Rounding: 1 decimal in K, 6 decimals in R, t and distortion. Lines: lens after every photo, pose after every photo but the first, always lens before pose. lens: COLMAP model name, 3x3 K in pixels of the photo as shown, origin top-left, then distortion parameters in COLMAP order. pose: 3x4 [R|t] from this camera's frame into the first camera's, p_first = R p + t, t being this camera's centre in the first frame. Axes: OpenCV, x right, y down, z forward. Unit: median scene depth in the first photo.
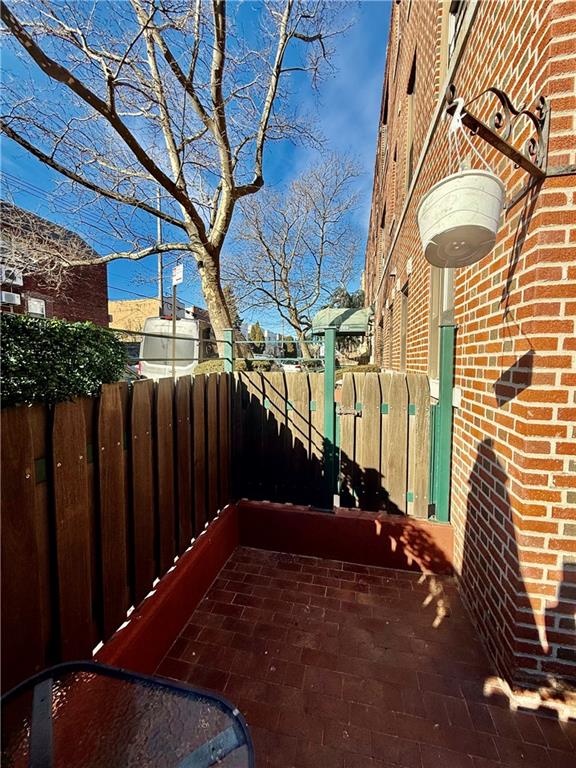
lens RADIAL K [[305.3, 0, 291.3], [0, 305.3, 382.0], [0, 0, 1]] dist [0.000259, -0.000086]
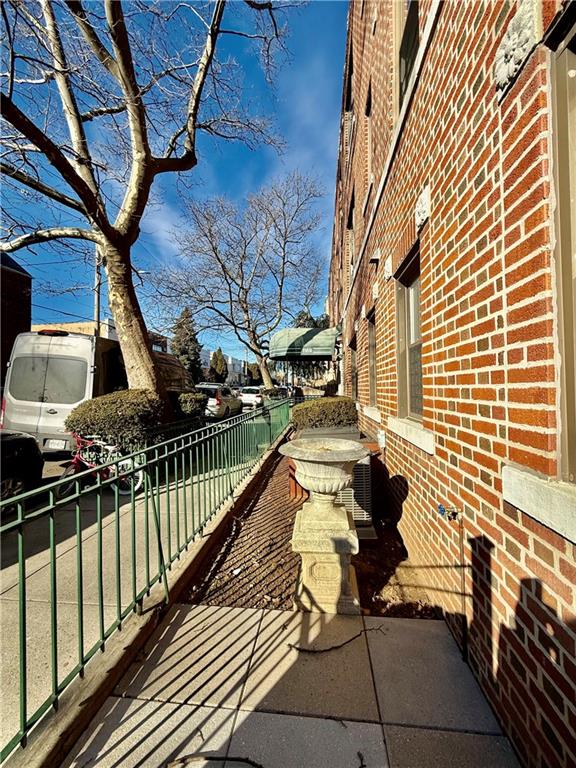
lens RADIAL K [[305.3, 0, 284.6], [0, 305.3, 385.8], [0, 0, 1]] dist [0.000259, -0.000086]
pose [[0.996416, -0.008237, 0.084185, 0.041056], [0.014589, 0.997068, -0.075117, -0.020467], [-0.083319, 0.076076, 0.993615, 0.180325]]
